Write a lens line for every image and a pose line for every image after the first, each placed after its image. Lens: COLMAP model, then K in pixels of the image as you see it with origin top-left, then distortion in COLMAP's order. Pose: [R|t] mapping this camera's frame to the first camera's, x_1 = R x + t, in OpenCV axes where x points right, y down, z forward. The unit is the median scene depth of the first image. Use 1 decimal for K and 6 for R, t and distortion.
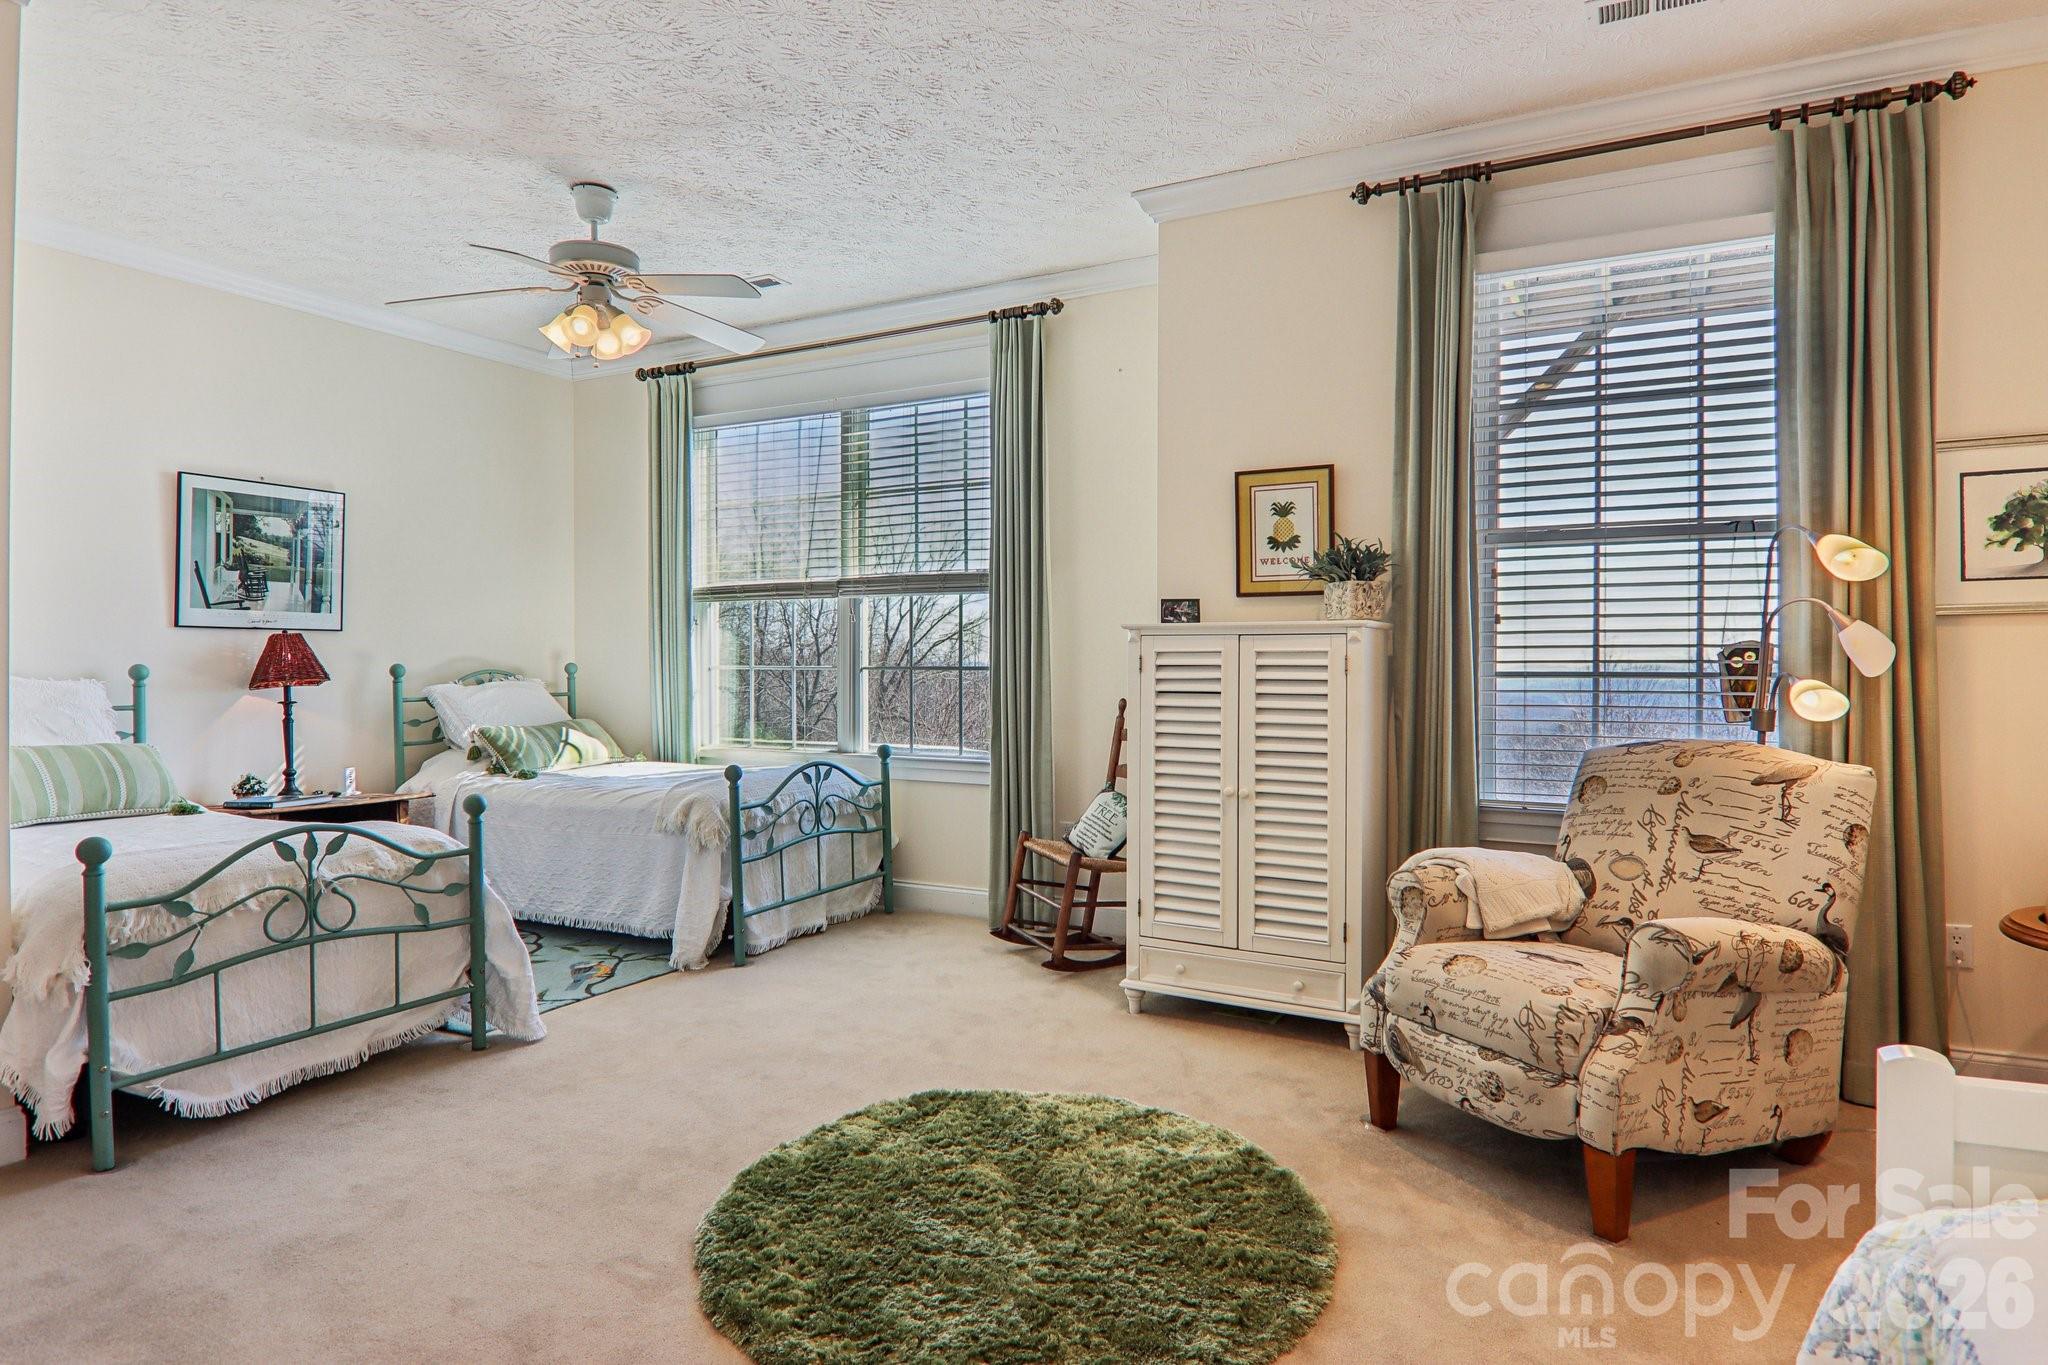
lens RADIAL K [[1153.8, 0, 1026.3], [0, 1153.8, 662.4], [0, 0, 1]] dist [0.002081, -0.019731]
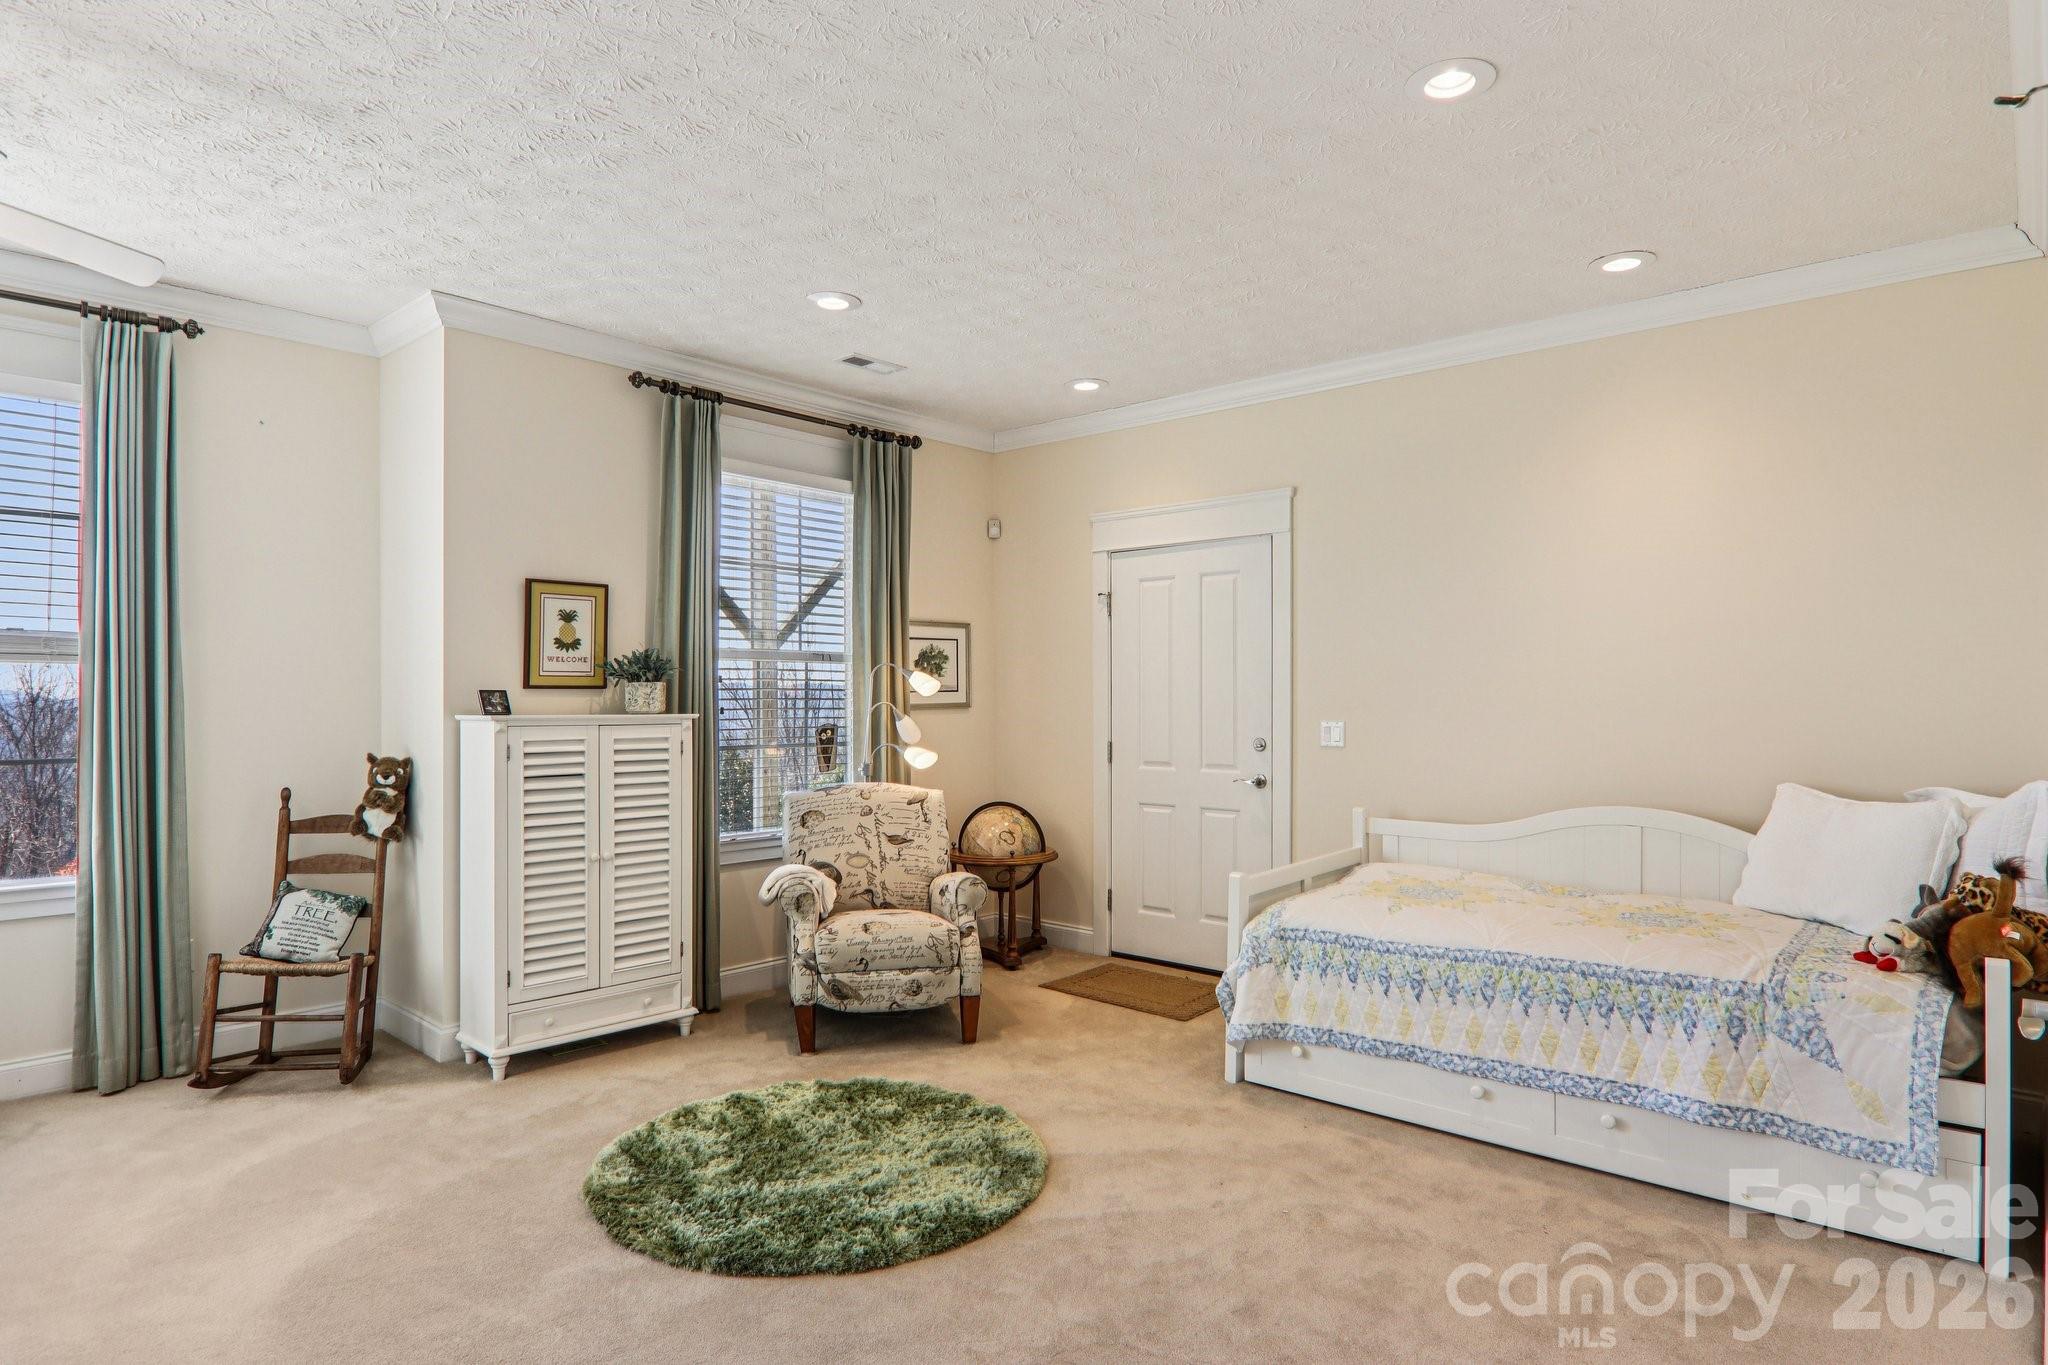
lens RADIAL K [[1153.8, 0, 1026.3], [0, 1153.8, 662.4], [0, 0, 1]] dist [0.002081, -0.019731]
pose [[0.226022, 0.027850, 0.973724, -0.973967], [0.000140, 0.999590, -0.028622, -0.060254], [-0.974122, 0.006605, 0.225926, 0.323004]]
